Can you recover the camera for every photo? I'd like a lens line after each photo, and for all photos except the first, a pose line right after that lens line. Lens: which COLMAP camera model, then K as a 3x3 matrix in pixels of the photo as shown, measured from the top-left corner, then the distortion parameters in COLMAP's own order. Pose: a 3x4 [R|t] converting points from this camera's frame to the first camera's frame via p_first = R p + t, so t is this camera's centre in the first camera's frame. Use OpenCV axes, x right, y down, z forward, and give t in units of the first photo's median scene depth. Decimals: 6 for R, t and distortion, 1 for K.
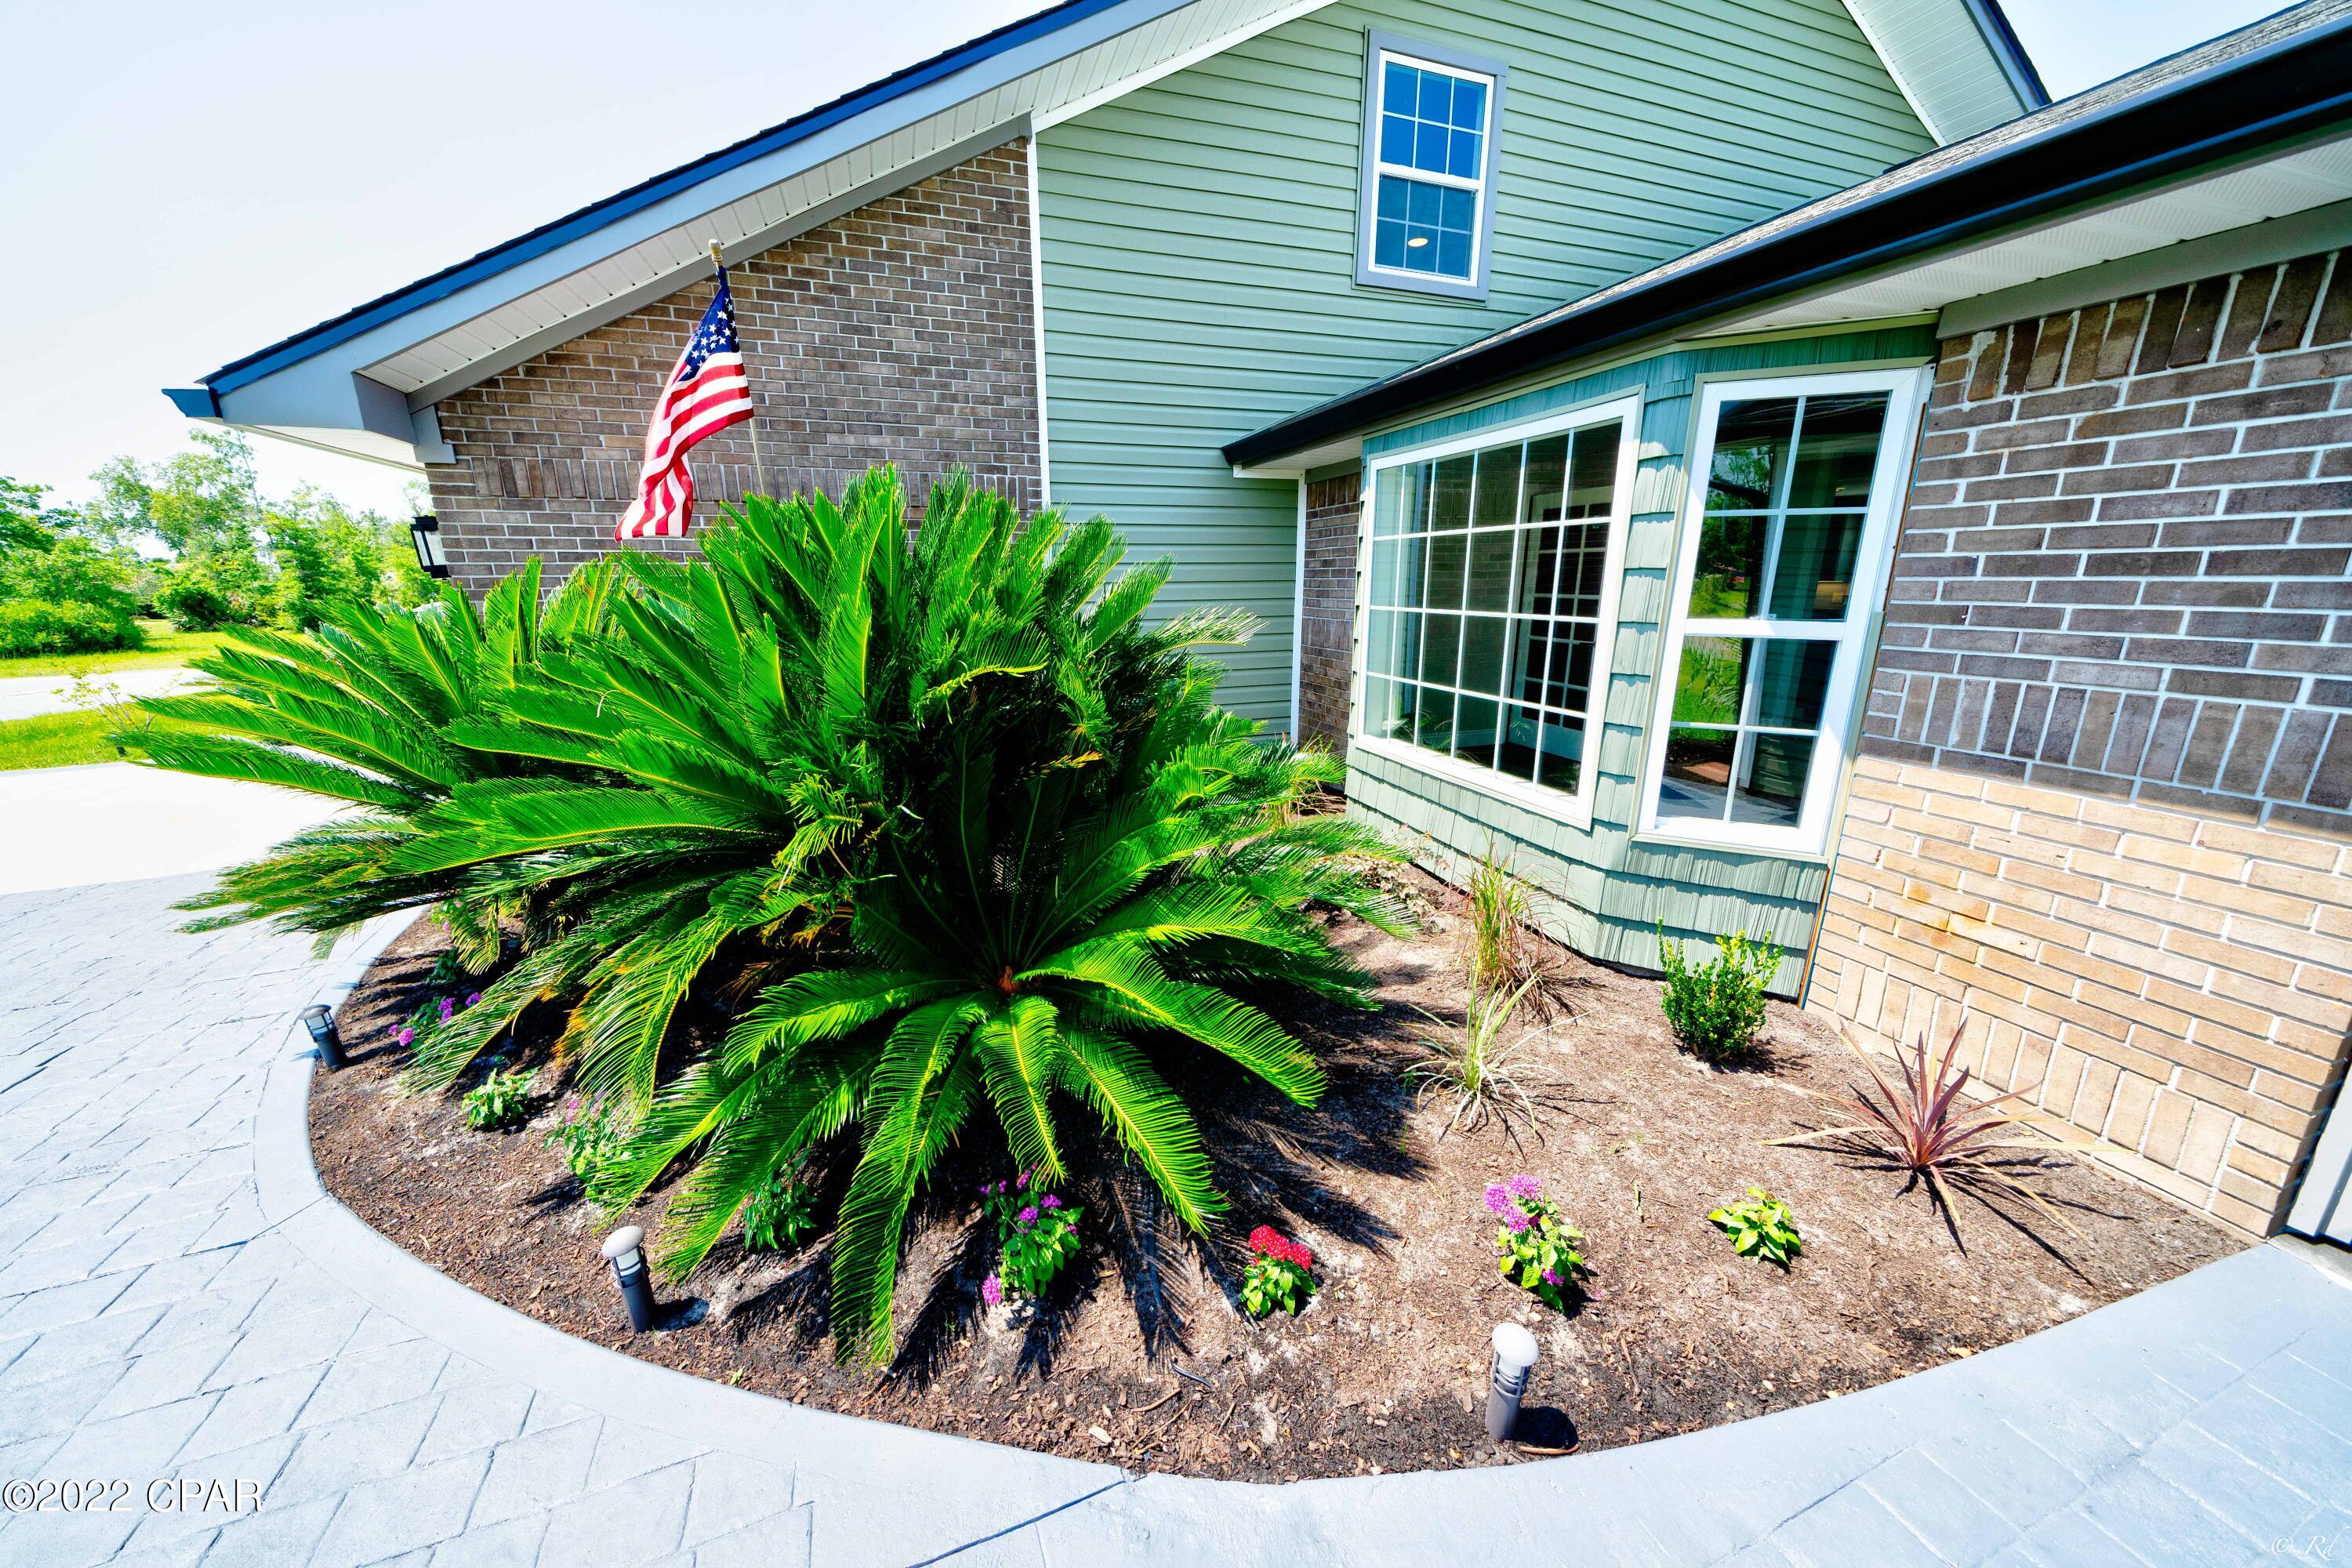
lens RADIAL K [[801.8, 0, 1174.1], [0, 801.8, 785.5], [0, 0, 1]] dist [-0.006297, 0.000091]
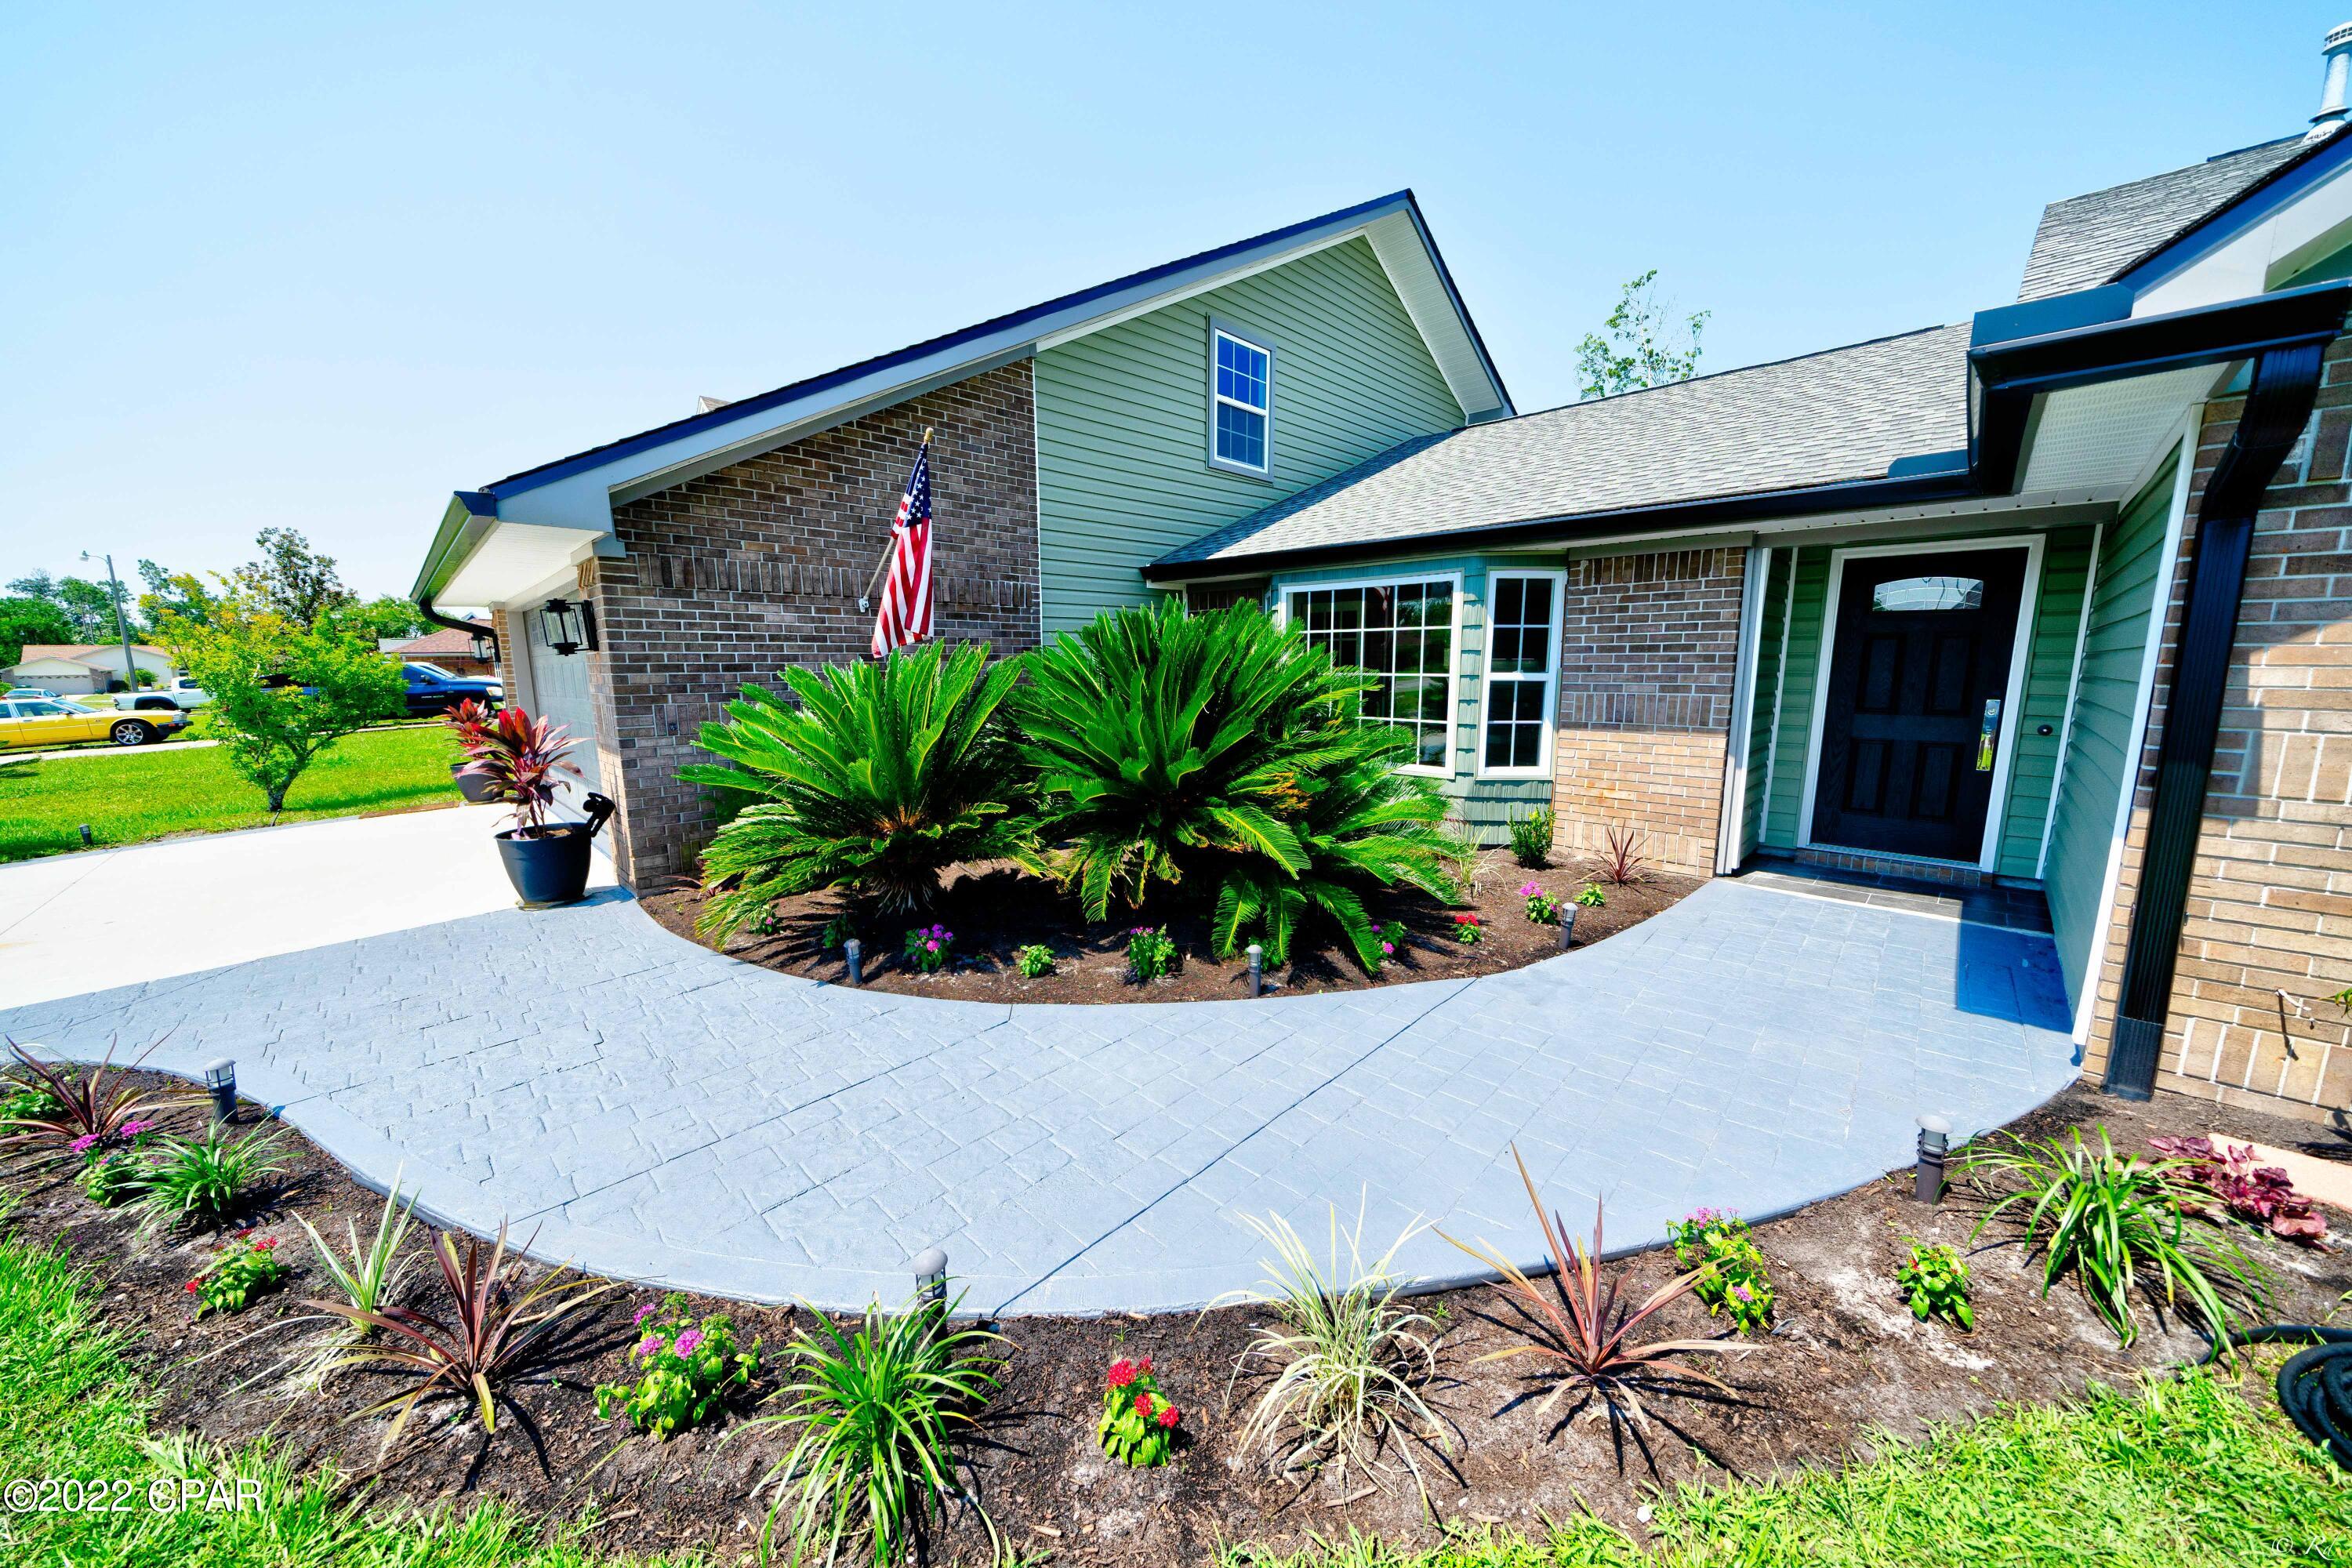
lens RADIAL K [[801.8, 0, 1174.1], [0, 801.8, 785.5], [0, 0, 1]] dist [-0.006297, 0.000091]
pose [[0.899451, -0.068056, 0.431689, -0.888288], [0.110847, 0.991024, -0.074722, 0.132009], [-0.422729, 0.115060, 0.898922, -0.453267]]
